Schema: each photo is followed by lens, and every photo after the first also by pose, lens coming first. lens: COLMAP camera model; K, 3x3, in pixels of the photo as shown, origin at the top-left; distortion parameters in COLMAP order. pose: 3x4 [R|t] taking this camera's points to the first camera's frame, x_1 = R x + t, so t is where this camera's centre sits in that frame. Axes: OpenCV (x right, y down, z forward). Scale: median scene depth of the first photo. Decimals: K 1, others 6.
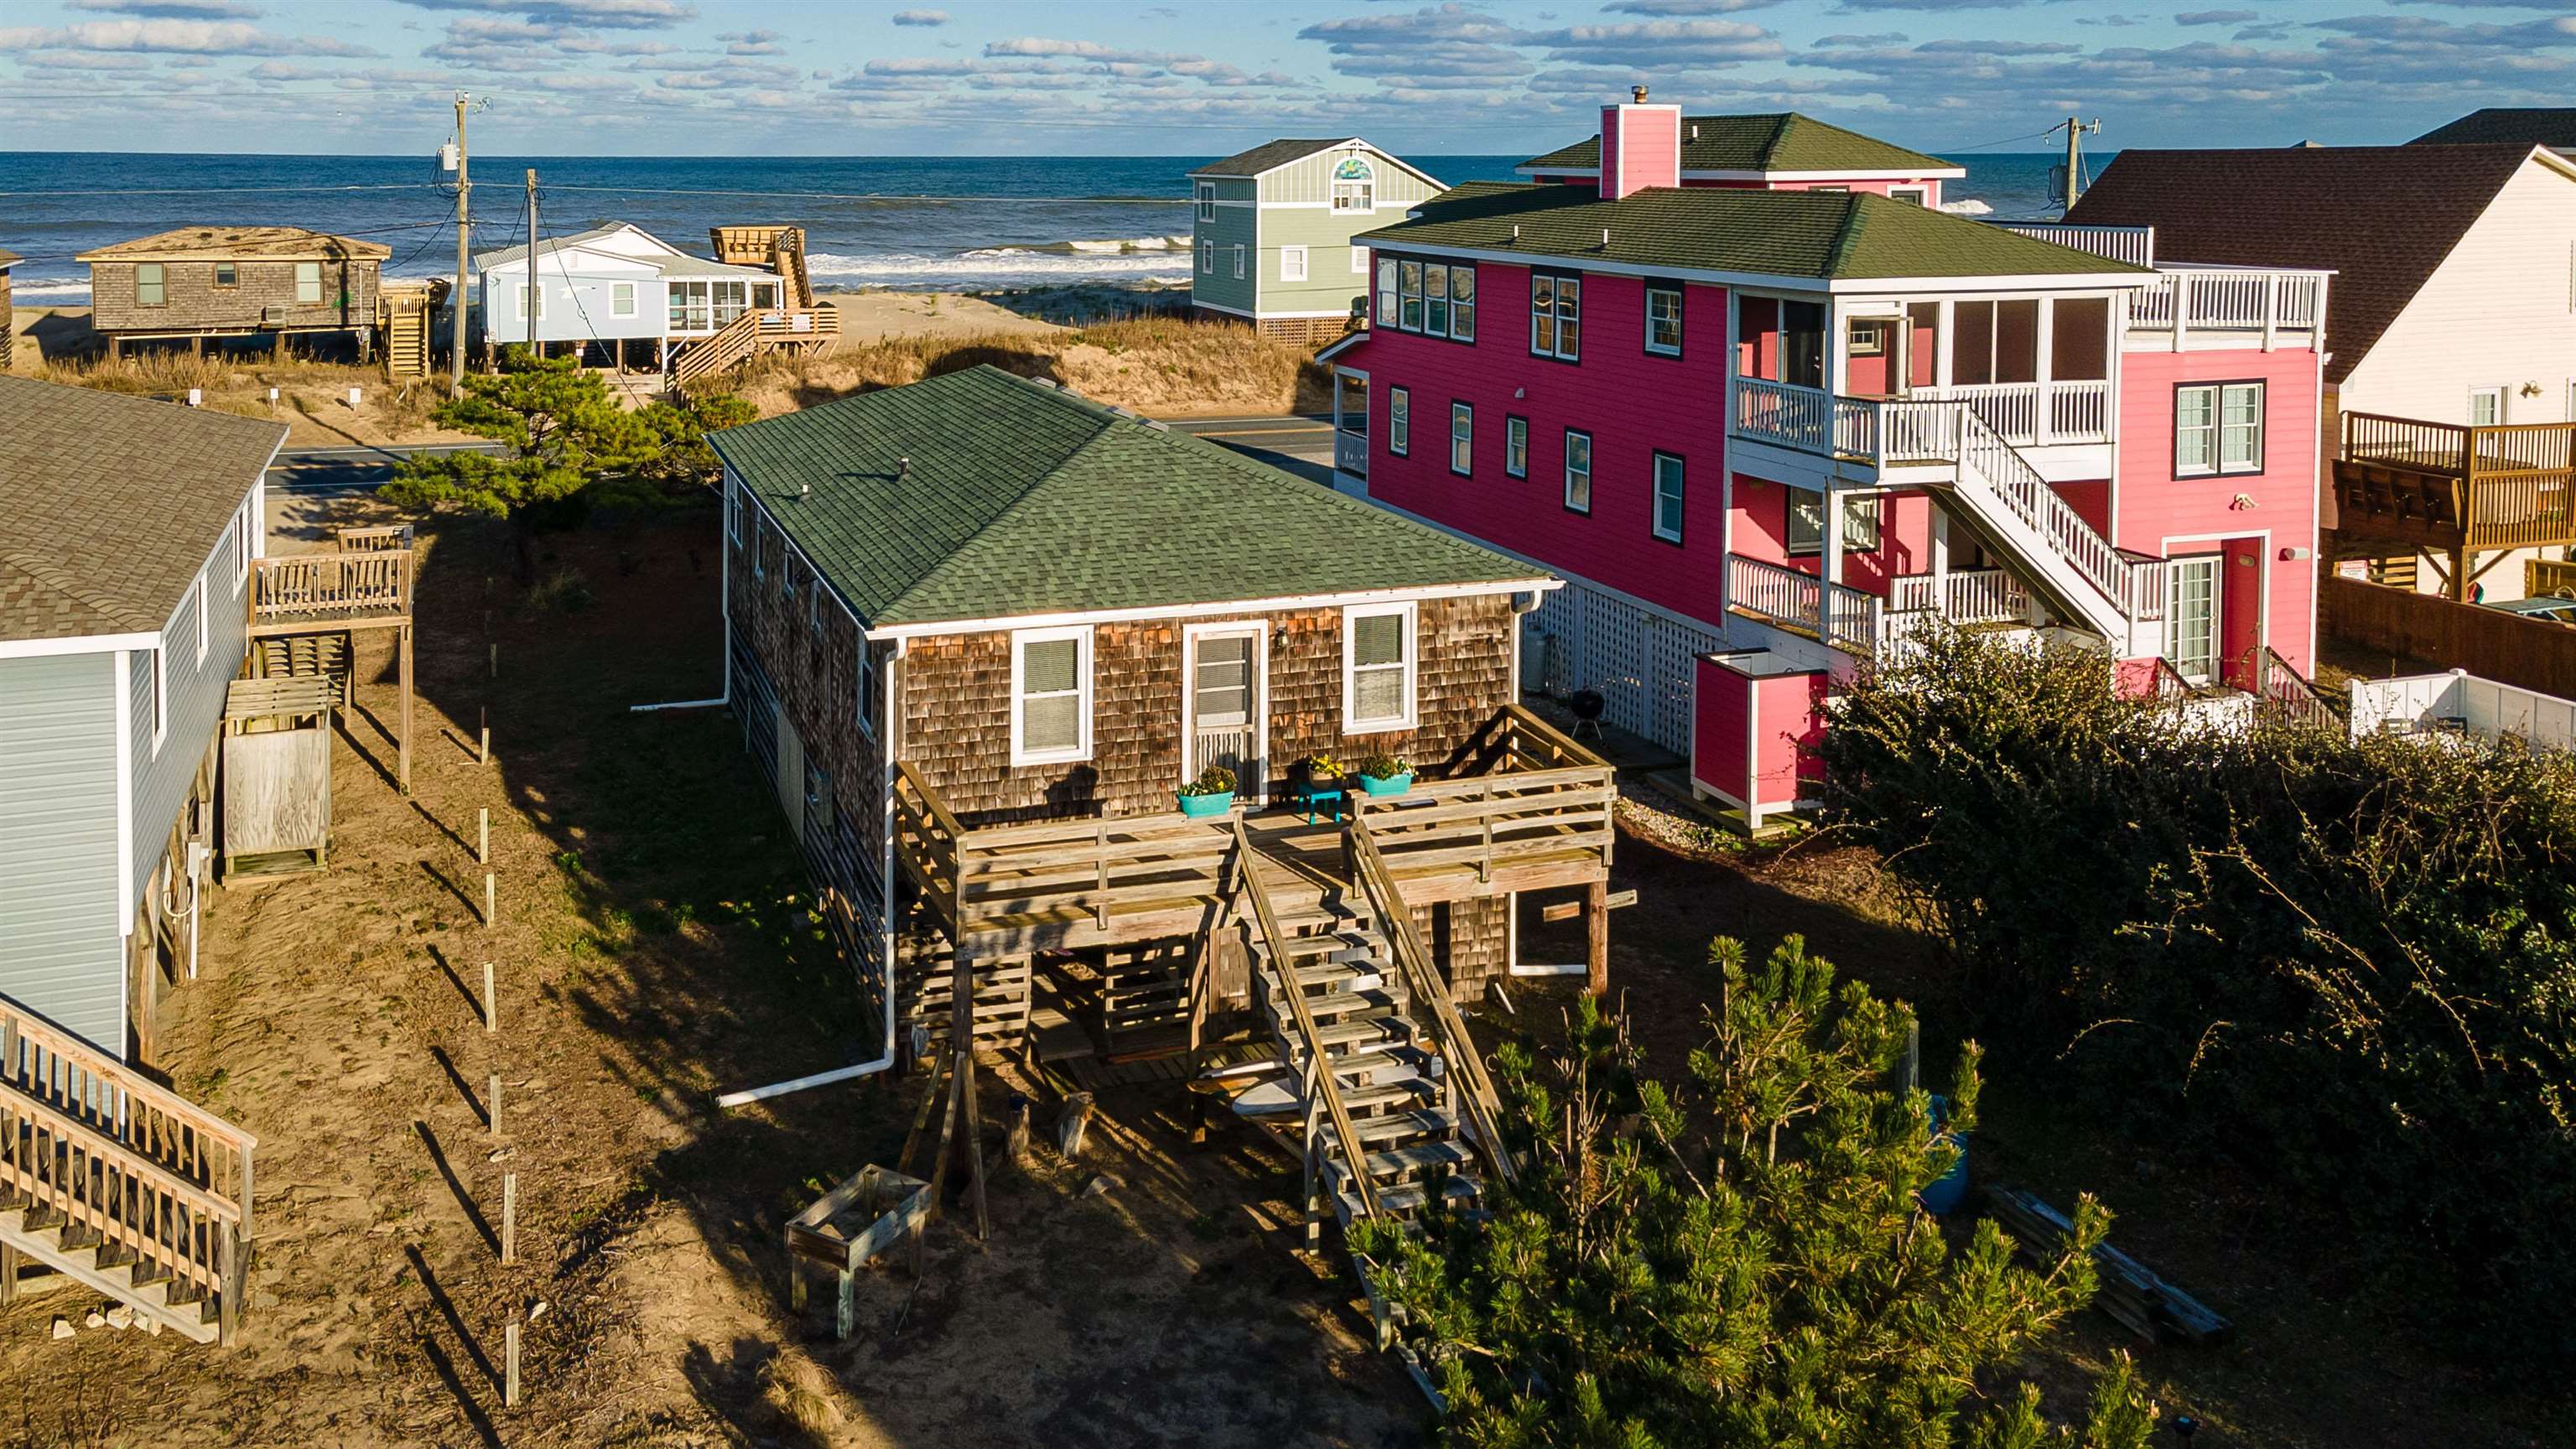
lens RADIAL K [[1997.2, 0, 1110.1], [0, 1997.2, 300.9], [0, 0, 1]] dist [0.028192, -0.016143]
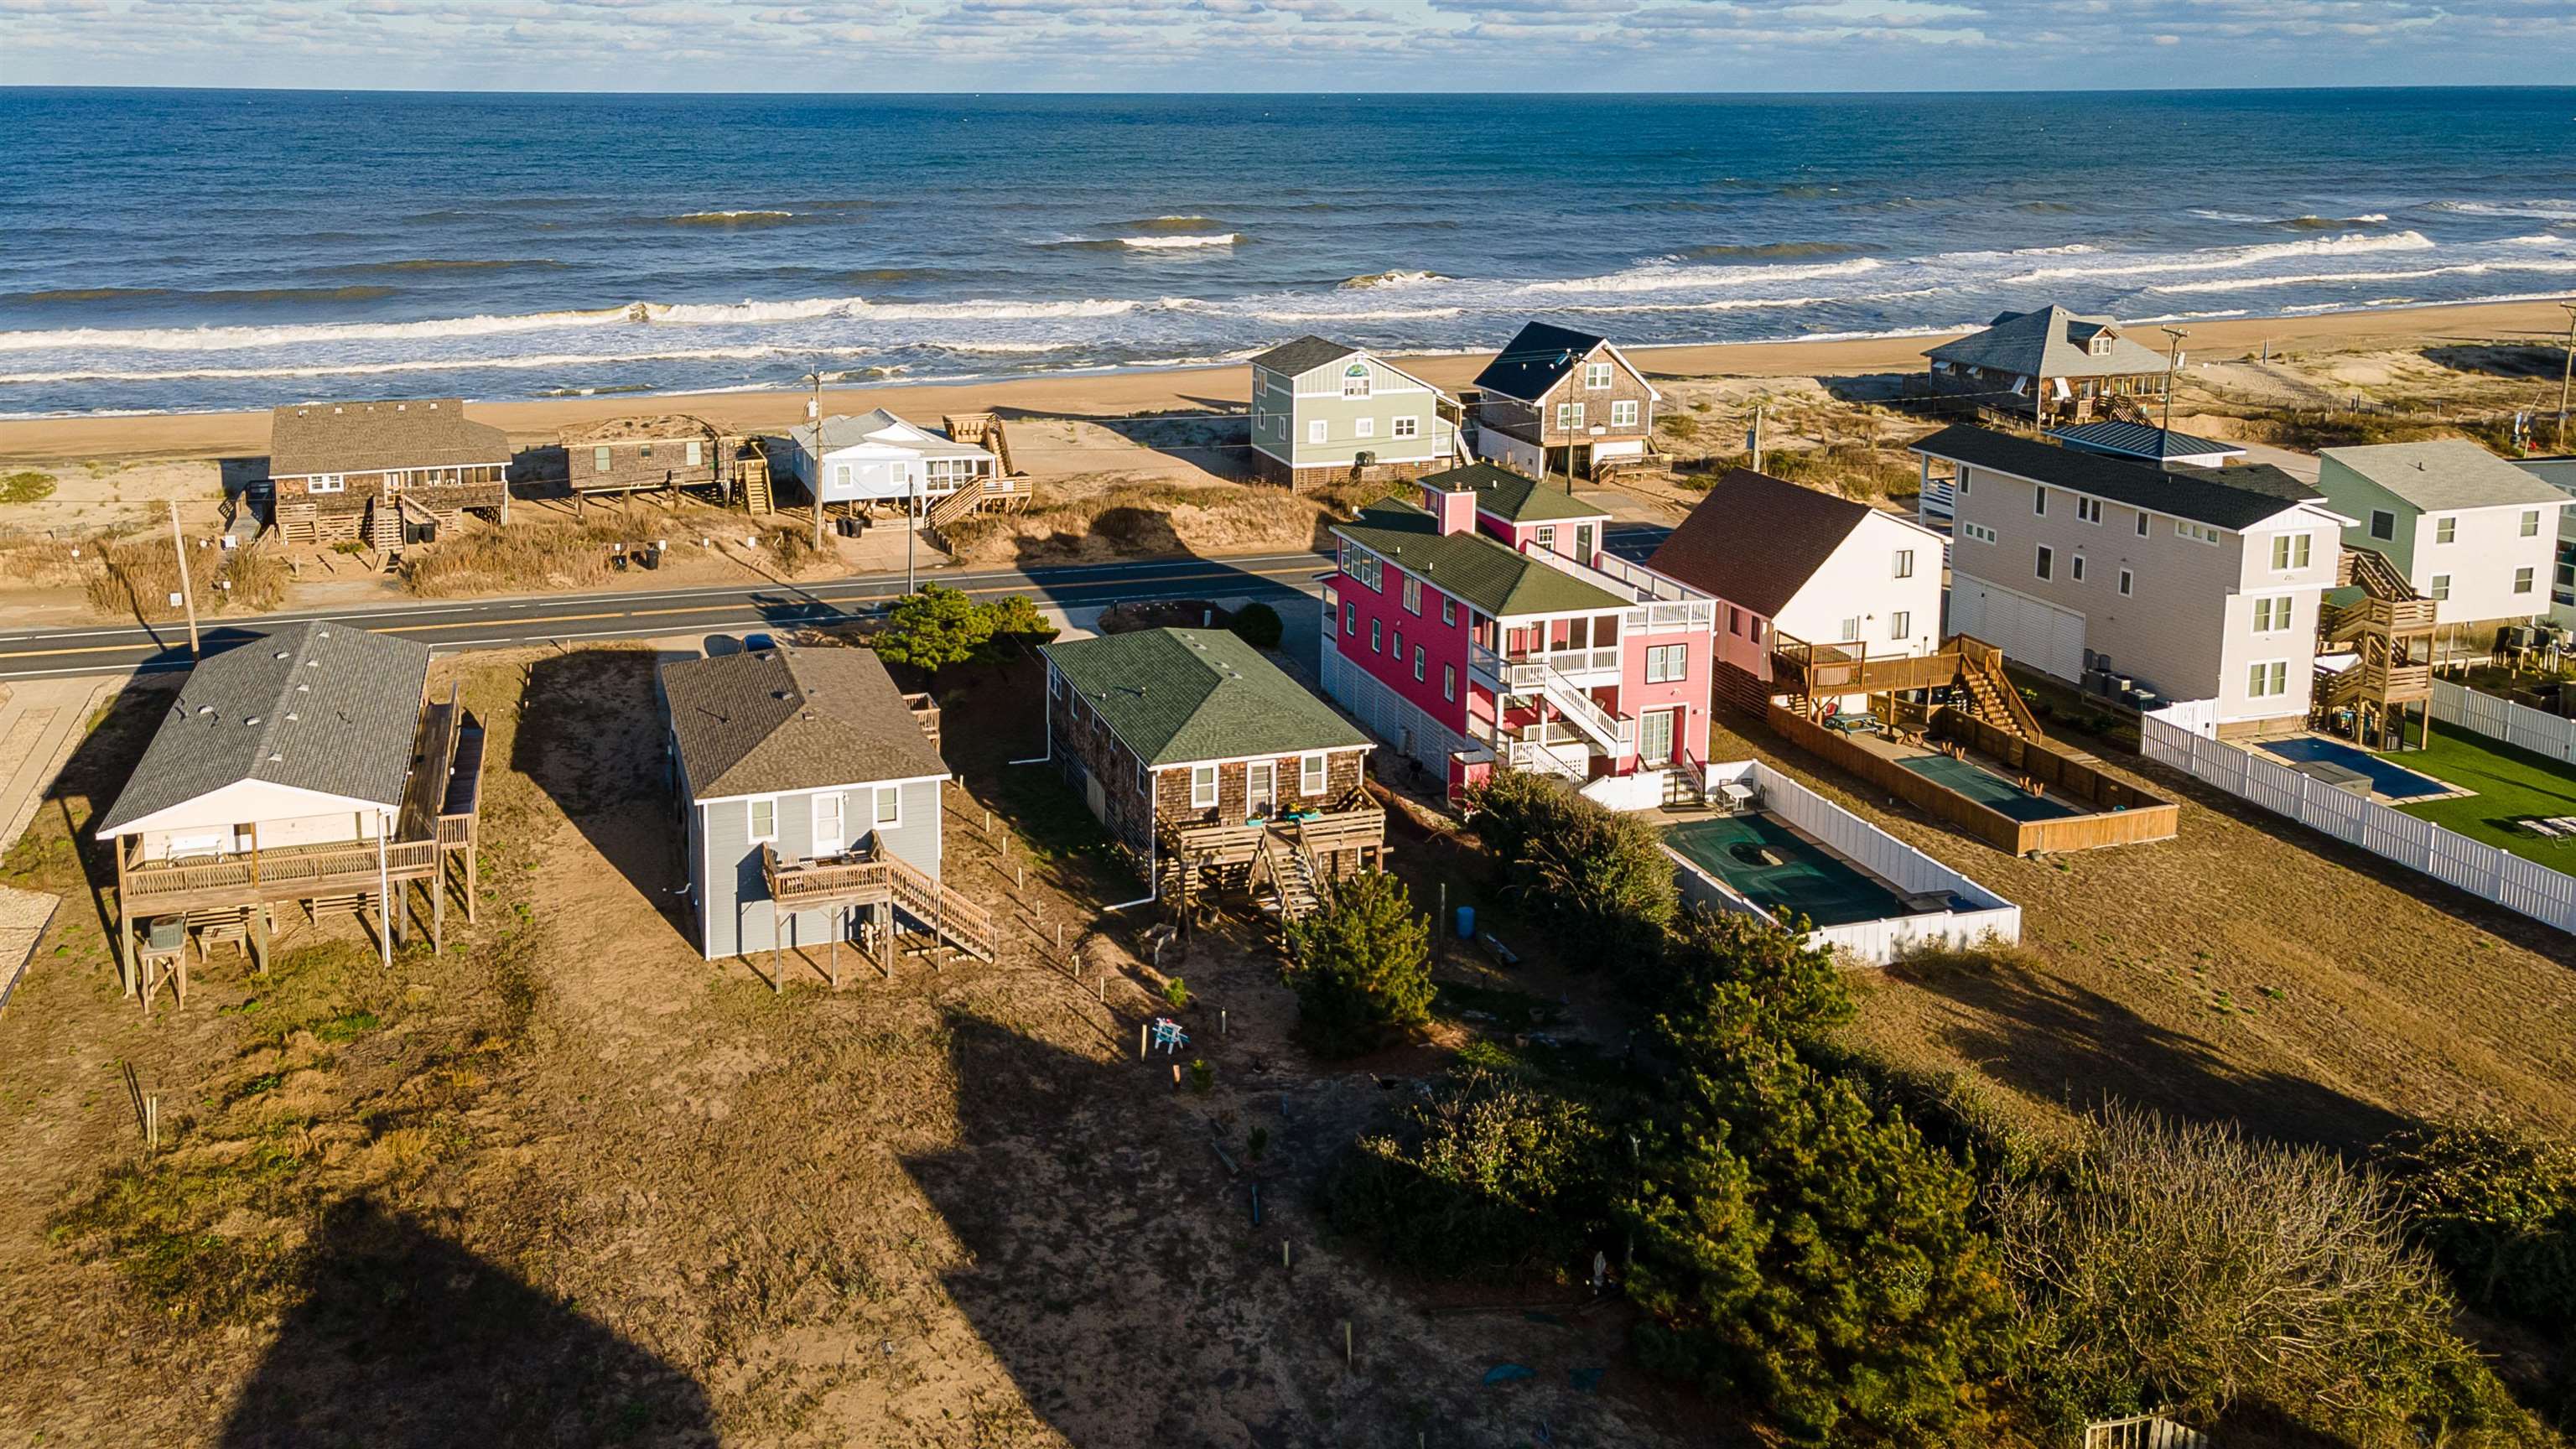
lens RADIAL K [[1997.2, 0, 1160.2], [0, 1997.2, 485.6], [0, 0, 1]] dist [0.028192, -0.016143]
pose [[0.999975, 0.006517, -0.002700, -0.070720], [-0.006123, 0.991945, 0.126521, -0.494373], [0.003502, -0.126501, 0.991960, -1.518803]]
